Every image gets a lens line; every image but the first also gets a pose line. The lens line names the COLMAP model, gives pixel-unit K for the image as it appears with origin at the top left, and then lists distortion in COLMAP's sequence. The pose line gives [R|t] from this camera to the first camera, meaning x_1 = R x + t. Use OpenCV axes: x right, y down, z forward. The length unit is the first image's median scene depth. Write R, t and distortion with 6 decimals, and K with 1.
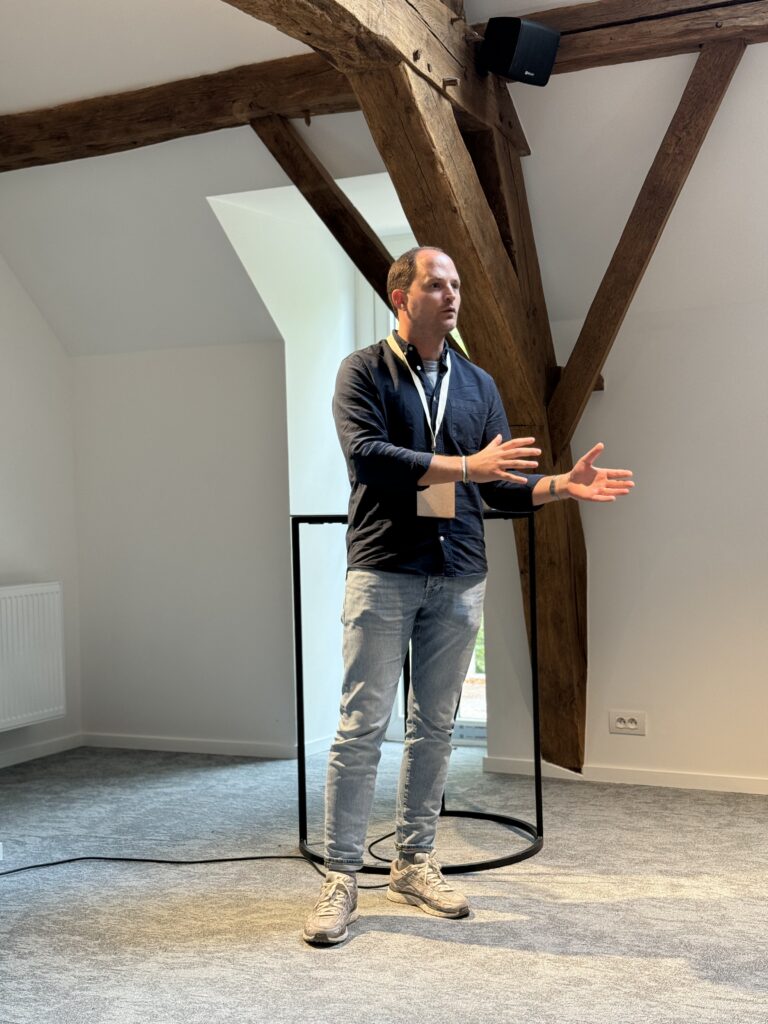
lens RADIAL K [[1439.8, 0, 378.0], [0, 1439.8, 524.1], [0, 0, 1]] dist [0.111238, 0.000000]
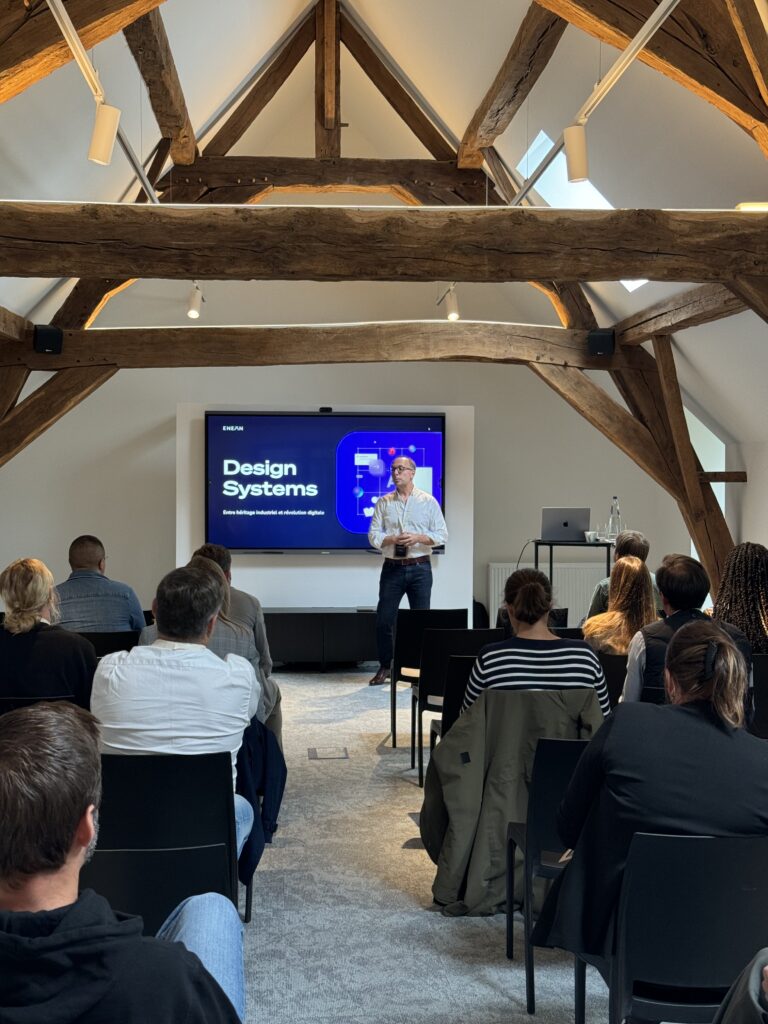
lens RADIAL K [[1439.8, 0, 383.0], [0, 1439.8, 518.4], [0, 0, 1]] dist [0.111238, 0.000000]
pose [[0.500906, 0.050664, -0.864018, 1.857860], [-0.035963, 0.998641, 0.037709, -0.119968], [0.864754, 0.012184, 0.502047, -0.421521]]
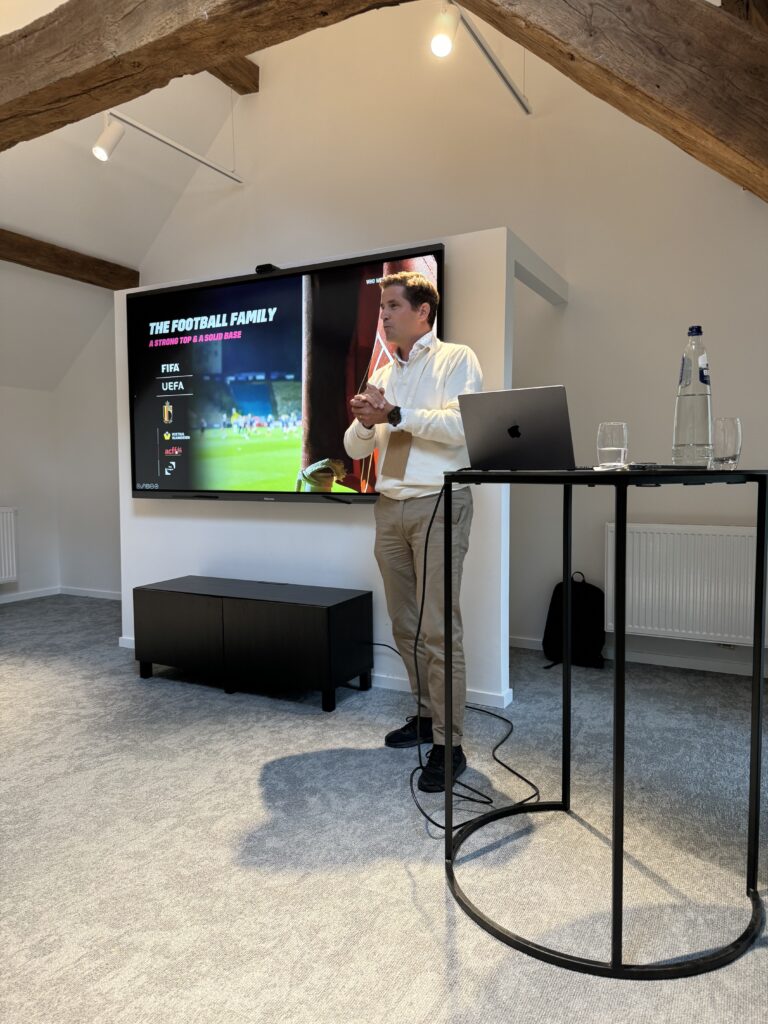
lens RADIAL K [[726.6, 0, 379.3], [0, 726.6, 512.0], [0, 0, 1]] dist [0.030412, -0.044274]
pose [[-0.030146, 0.085754, -0.995860, 0.433822], [-0.017282, 0.996119, 0.086300, -0.018303], [0.999396, 0.019812, -0.028547, 0.902550]]
